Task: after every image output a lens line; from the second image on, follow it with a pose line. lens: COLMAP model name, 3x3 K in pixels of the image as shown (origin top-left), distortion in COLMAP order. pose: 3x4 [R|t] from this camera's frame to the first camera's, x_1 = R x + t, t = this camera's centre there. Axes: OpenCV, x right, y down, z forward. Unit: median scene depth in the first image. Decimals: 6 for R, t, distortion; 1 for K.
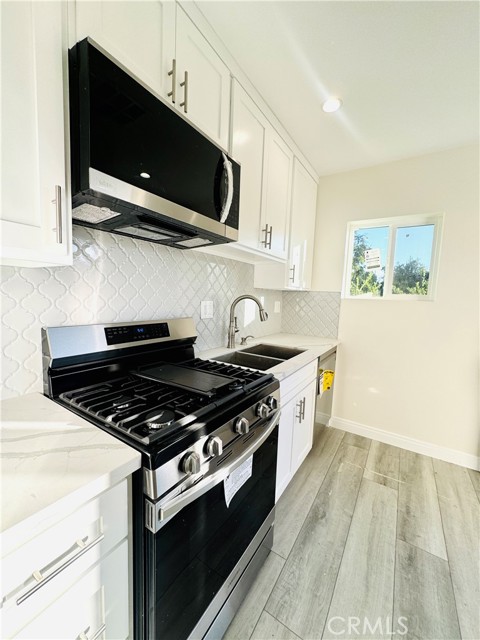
lens RADIAL K [[255.6, 0, 240.6], [0, 255.6, 319.4], [0, 0, 1]] dist [-0.003484, 0.000109]
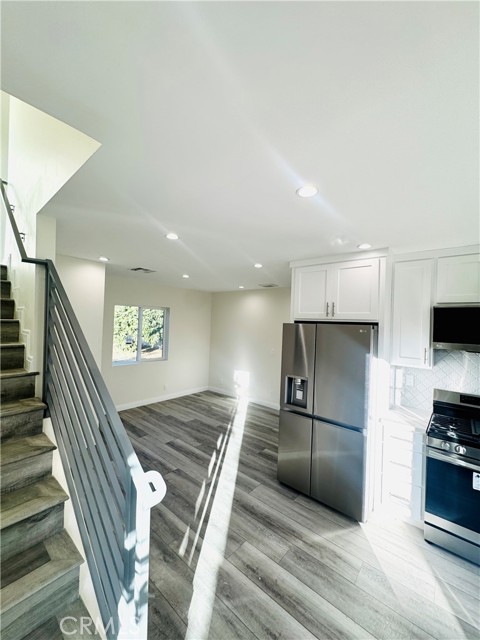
lens RADIAL K [[255.6, 0, 240.6], [0, 255.6, 319.4], [0, 0, 1]] dist [-0.003484, 0.000109]
pose [[-0.131766, -0.048555, -0.990091, 1.162063], [-0.130890, 0.990907, -0.031175, -0.173560], [0.982601, 0.125485, -0.136923, -0.391016]]
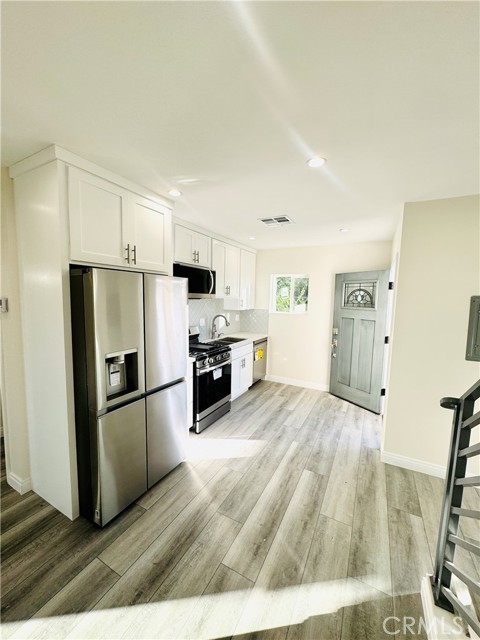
lens RADIAL K [[255.6, 0, 240.6], [0, 255.6, 319.4], [0, 0, 1]] dist [-0.003484, 0.000109]
pose [[0.996143, -0.023433, 0.084555, 0.015613], [0.023811, 0.999711, -0.003455, -0.043939], [-0.084449, 0.005455, 0.996413, -1.241681]]
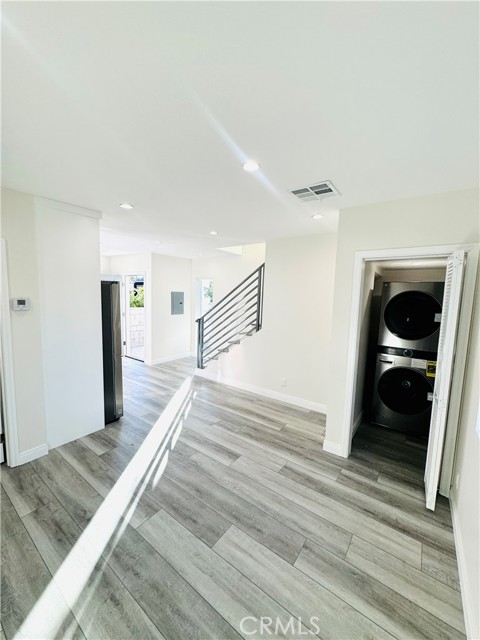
lens RADIAL K [[255.6, 0, 240.6], [0, 255.6, 319.4], [0, 0, 1]] dist [-0.003484, 0.000109]
pose [[0.057663, -0.135668, 0.989075, -2.067966], [0.070446, 0.988807, 0.131525, -0.148301], [-0.995848, 0.062092, 0.066575, -1.253095]]
